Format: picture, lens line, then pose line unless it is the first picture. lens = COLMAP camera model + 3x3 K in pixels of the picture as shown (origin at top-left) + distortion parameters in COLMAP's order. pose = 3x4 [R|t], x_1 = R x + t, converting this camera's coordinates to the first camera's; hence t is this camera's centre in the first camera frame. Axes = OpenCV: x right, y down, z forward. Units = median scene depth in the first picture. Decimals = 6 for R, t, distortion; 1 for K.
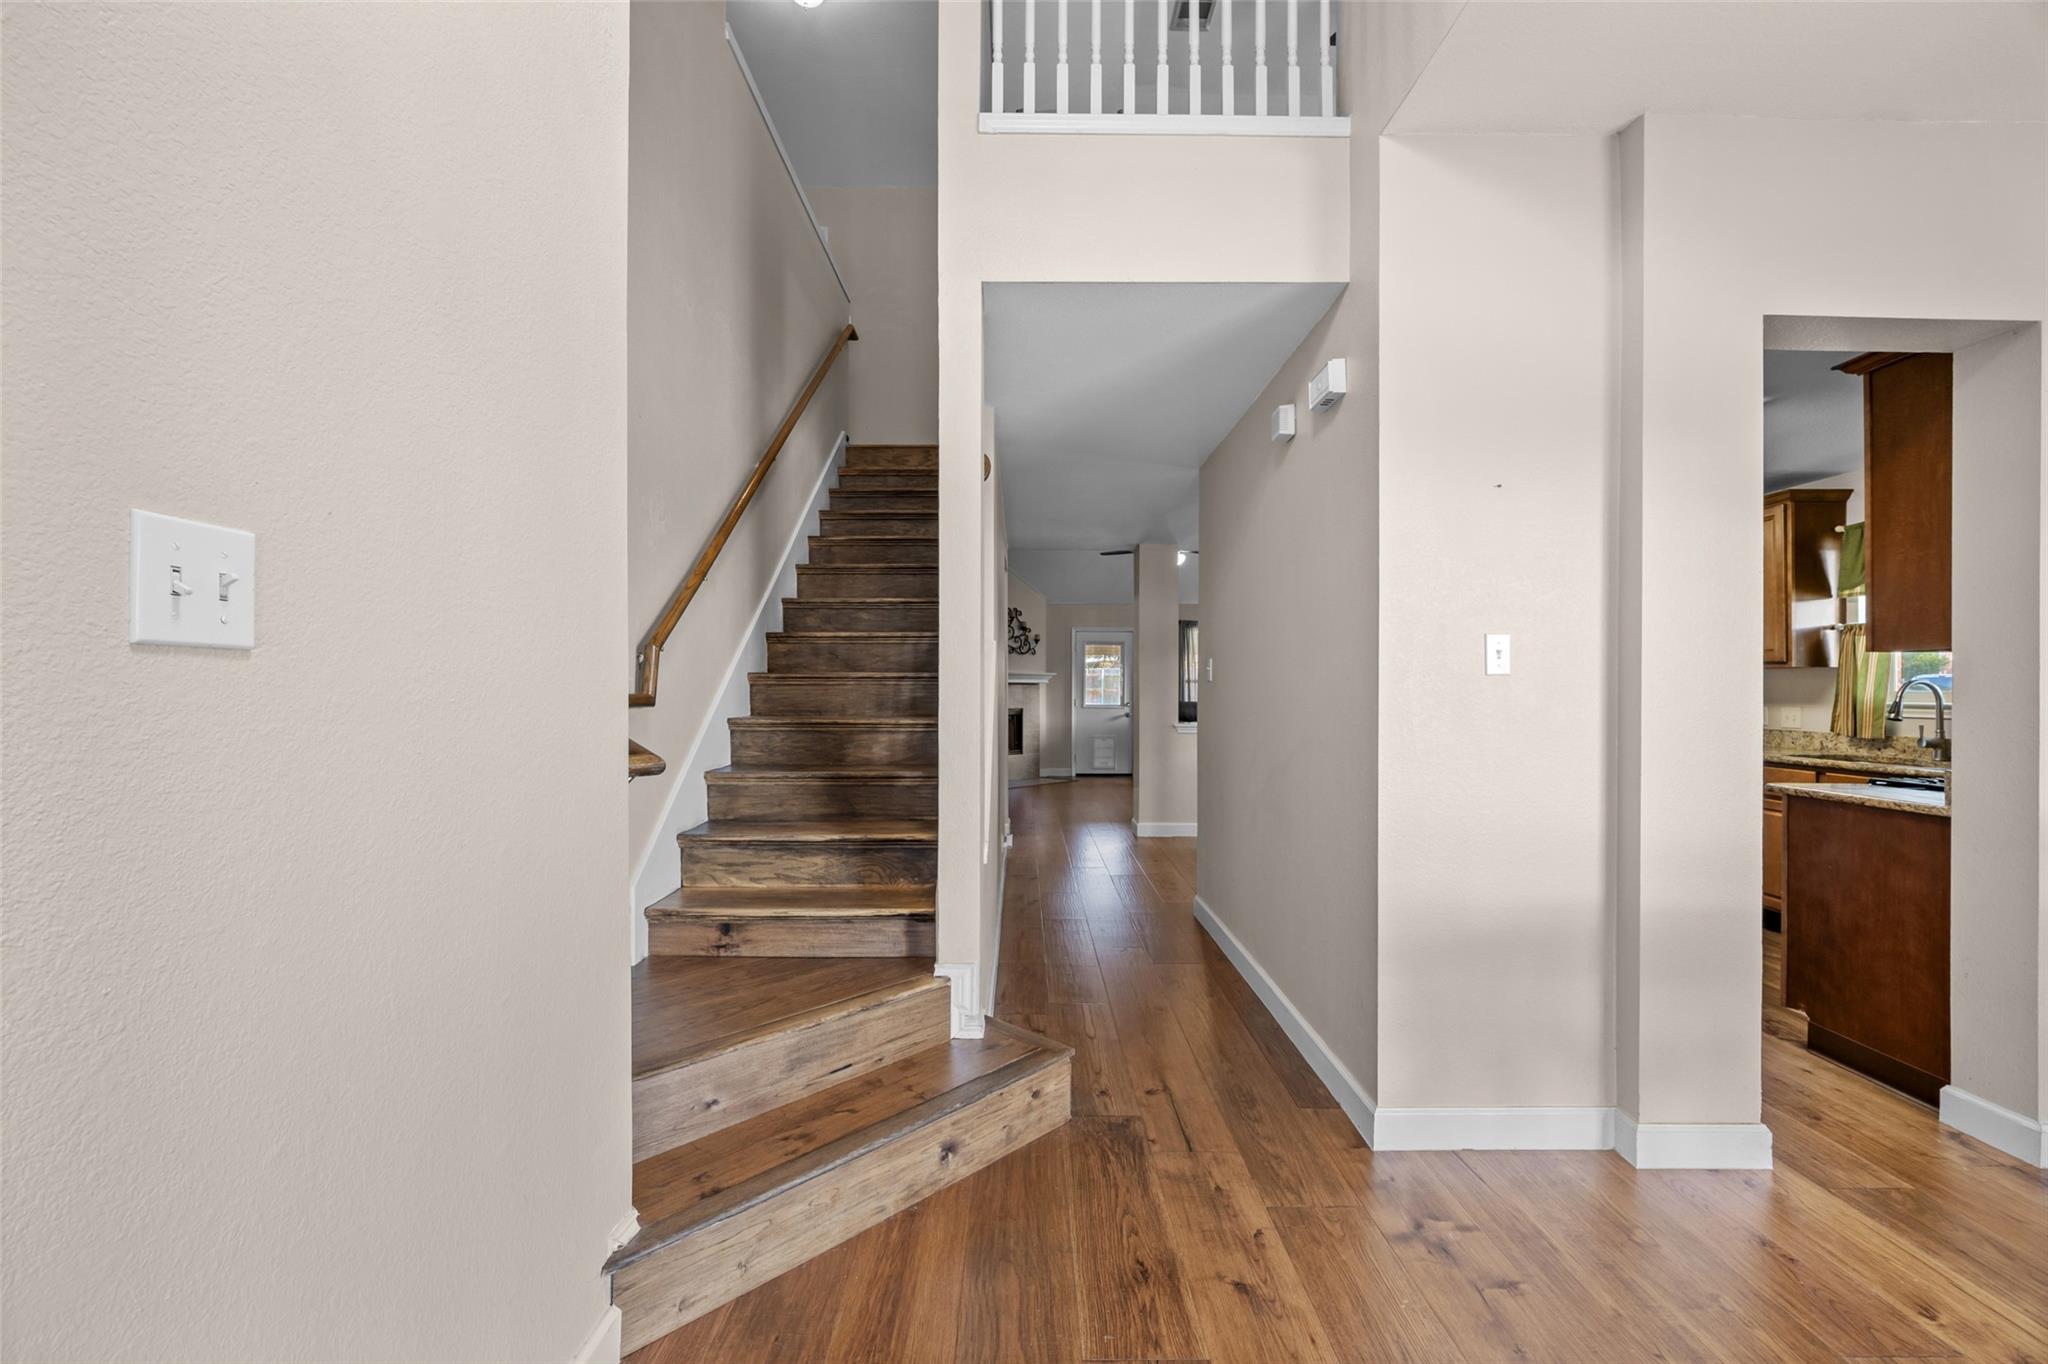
lens RADIAL K [[881.9, 0, 1024.0], [0, 881.9, 682.0], [0, 0, 1]] dist [-0.003164, -0.000054]
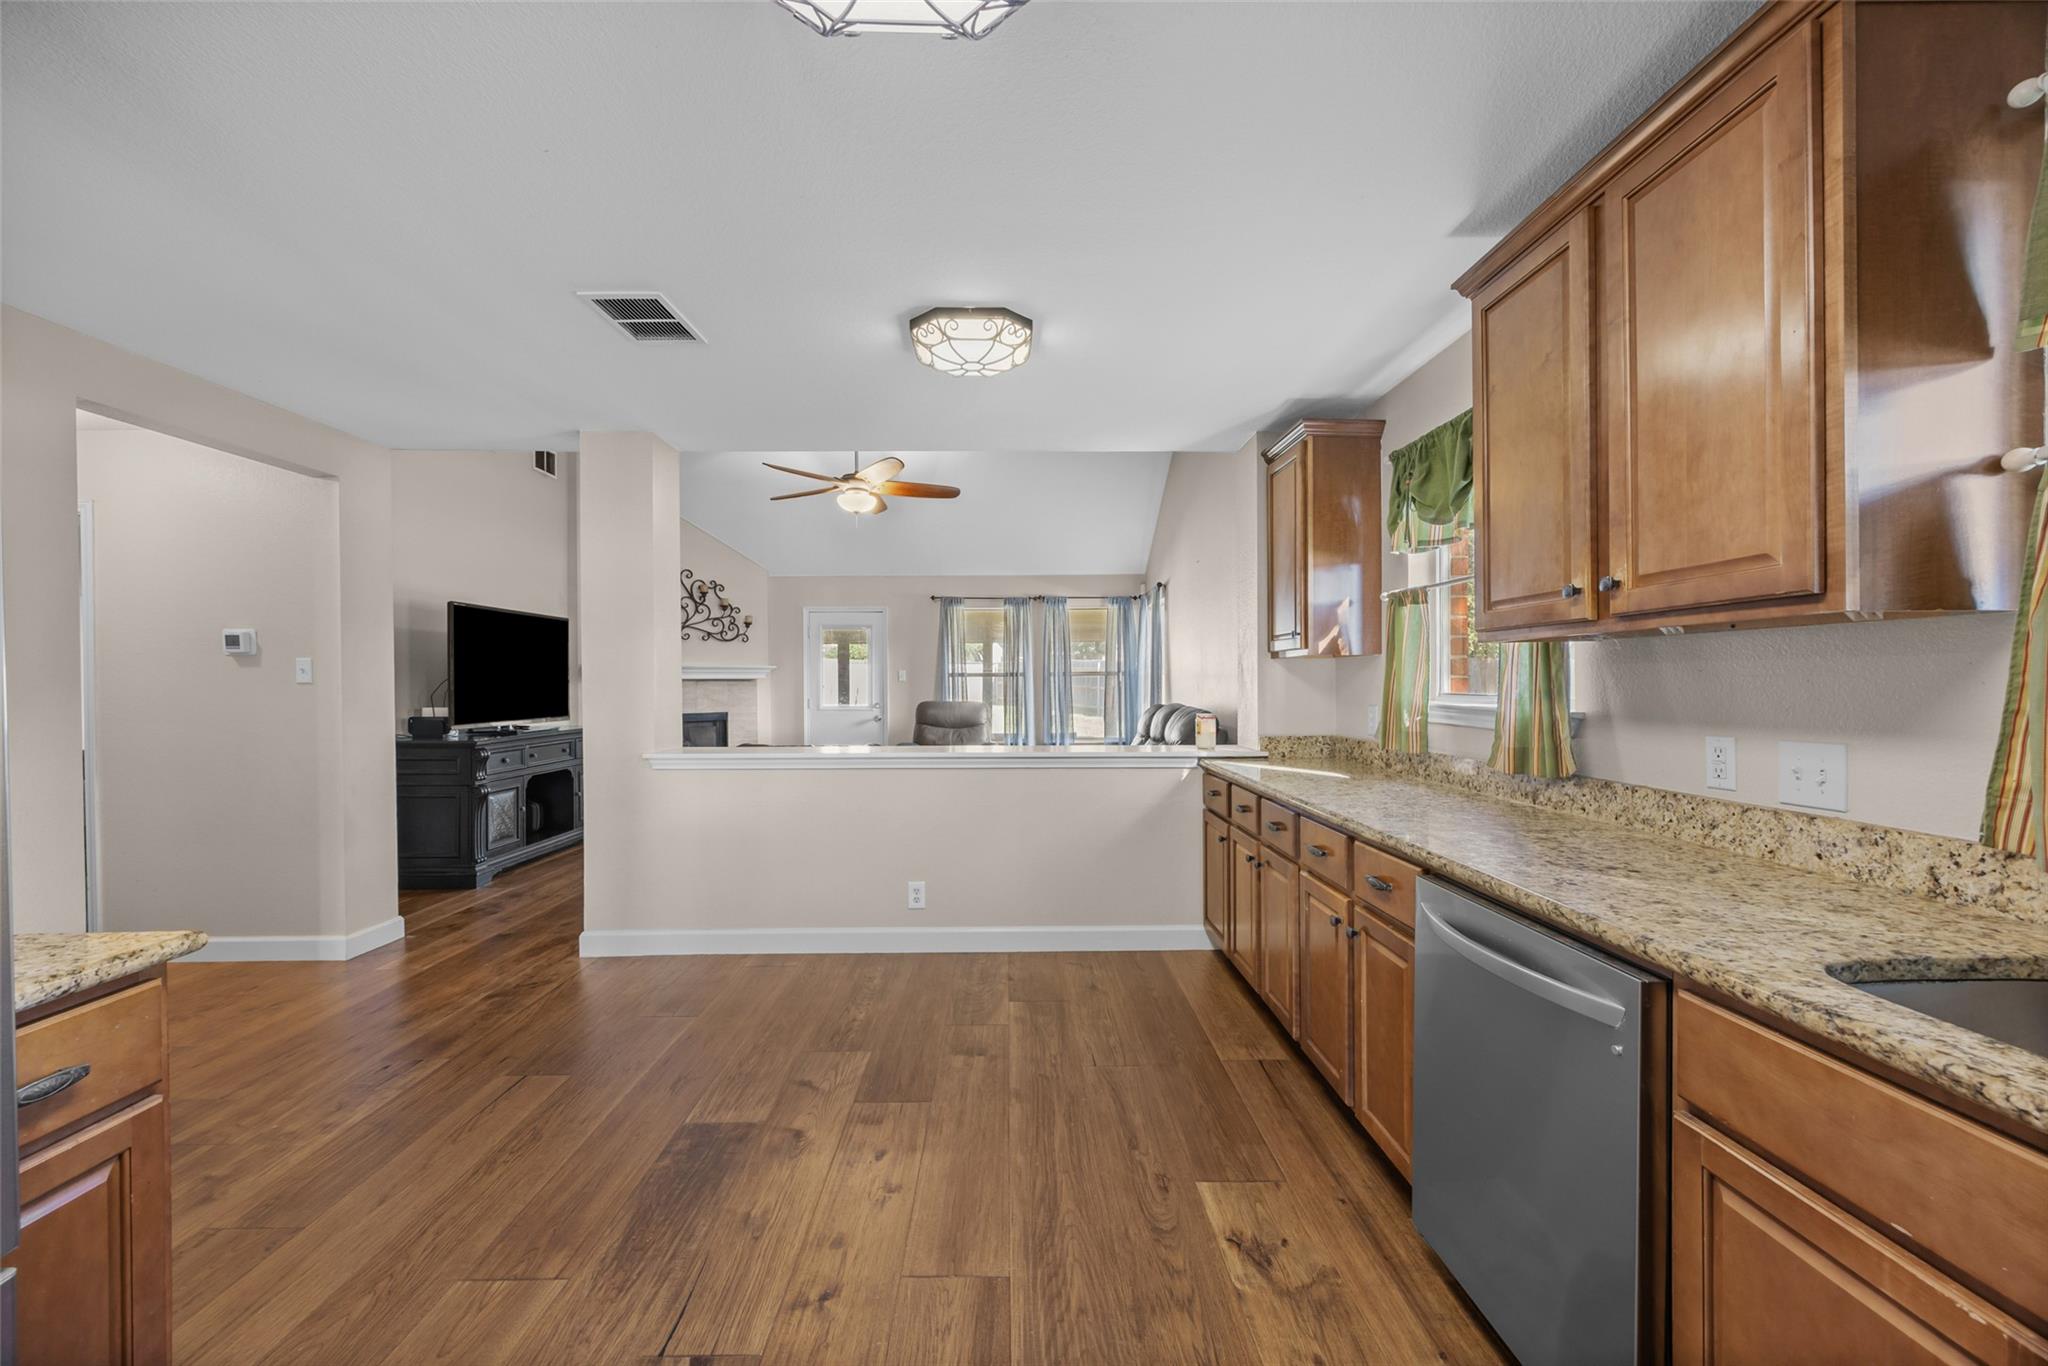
lens RADIAL K [[792.0, 0, 1031.9], [0, 792.0, 682.9], [0, 0, 1]] dist [-0.001228, 0.000065]
pose [[0.999707, -0.008733, 0.022585, 0.680527], [0.008522, 0.999919, 0.009422, 0.000704], [-0.022665, -0.009227, 0.999701, 0.842252]]
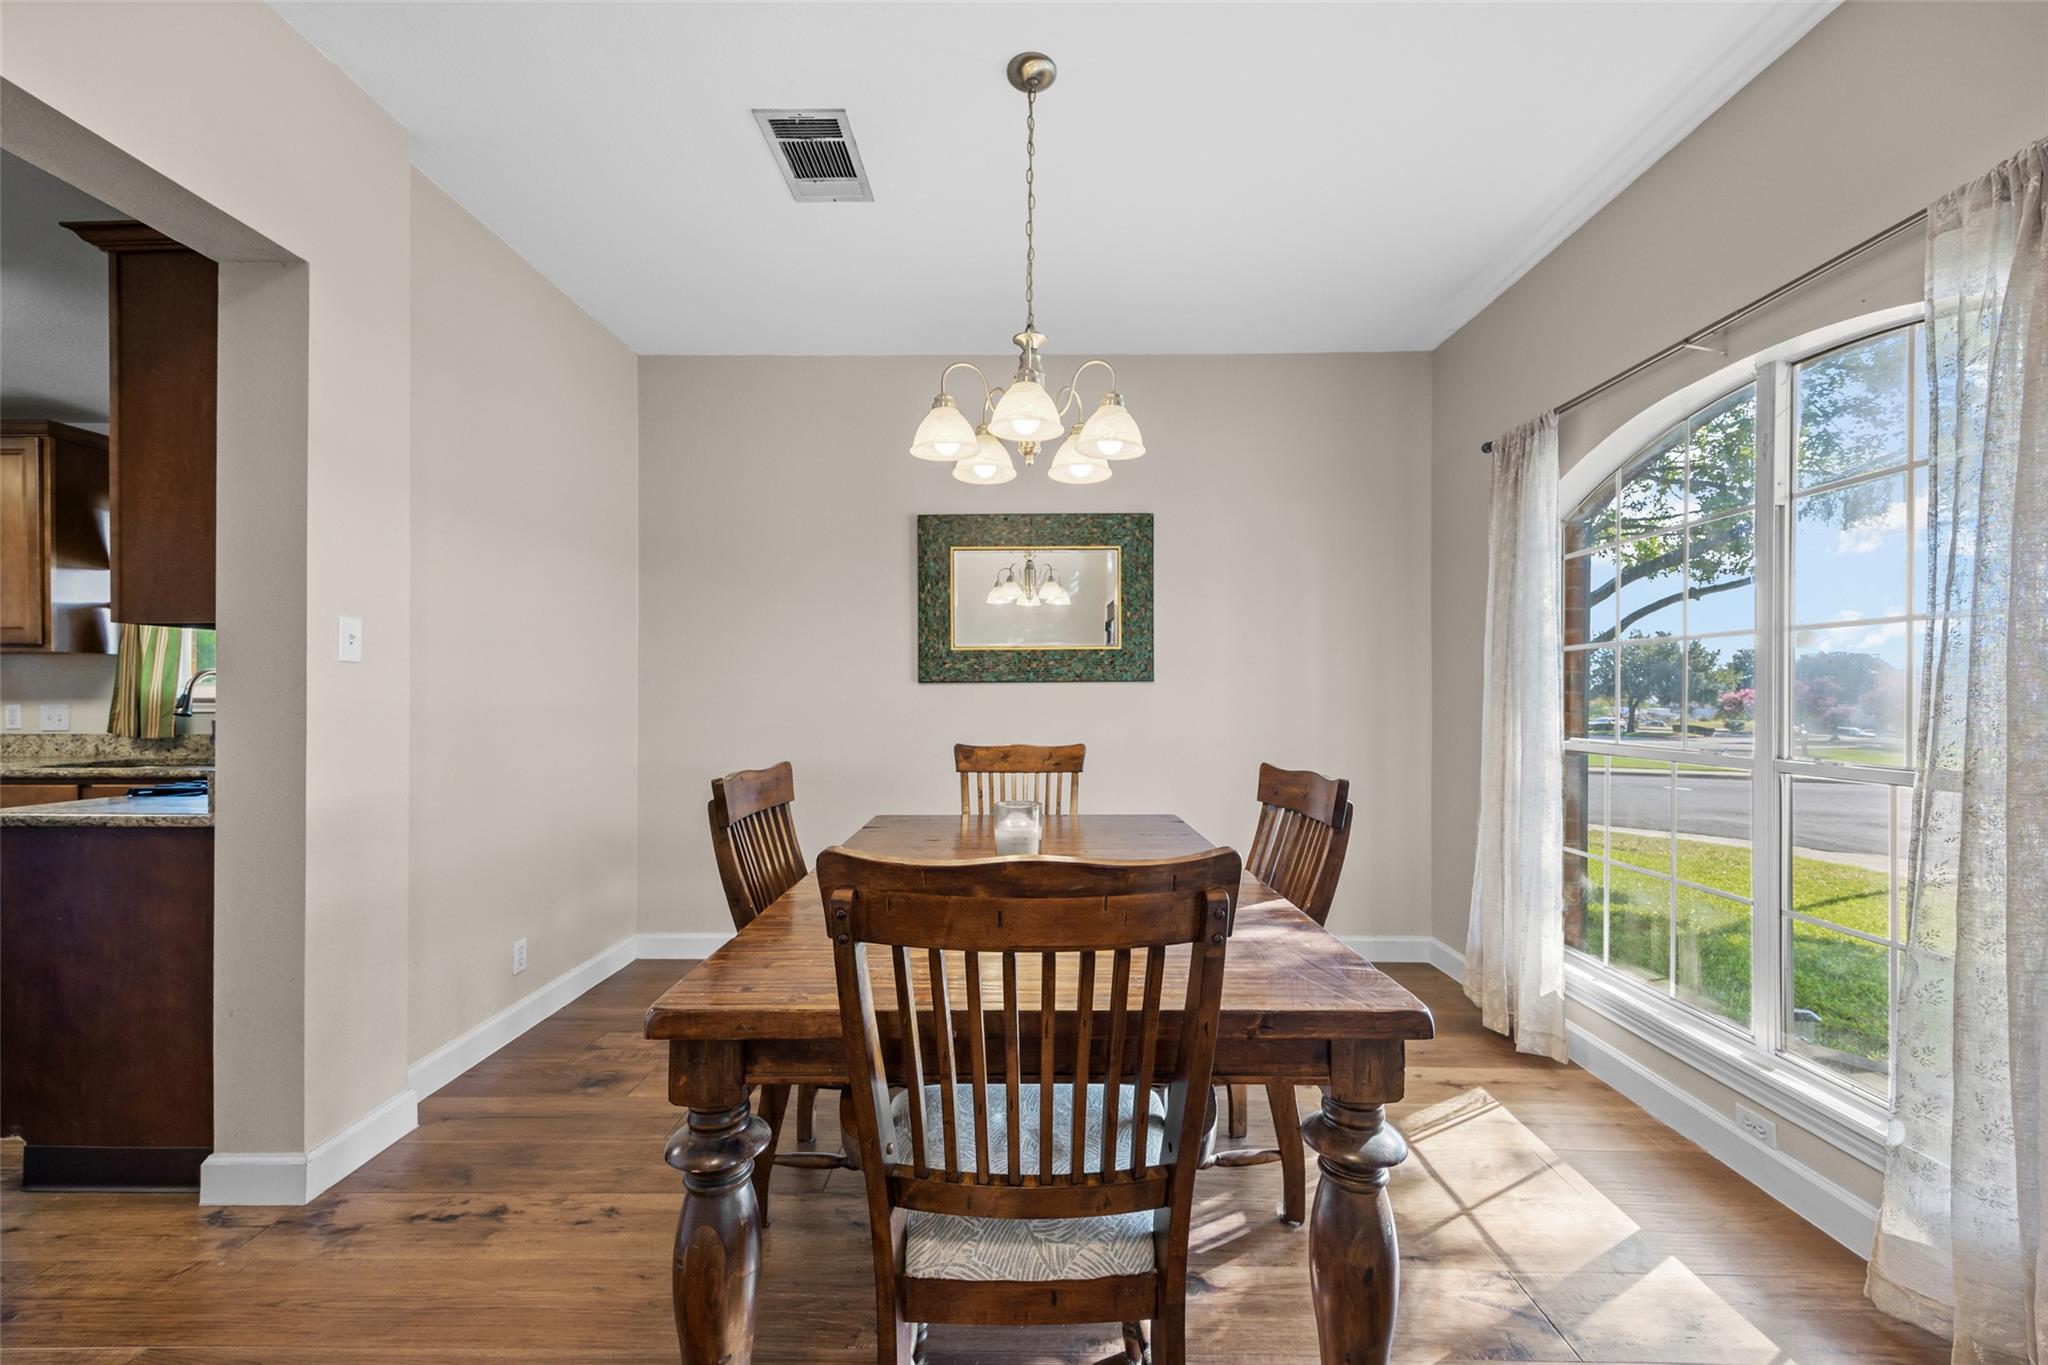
lens RADIAL K [[840.7, 0, 1022.1], [0, 840.7, 691.9], [0, 0, 1]] dist [-0.000822, 0.000107]
pose [[0.036522, -0.002899, 0.999329, 0.185378], [-0.004185, 0.999987, 0.003054, 0.013787], [-0.999324, -0.004294, 0.036509, 0.134574]]
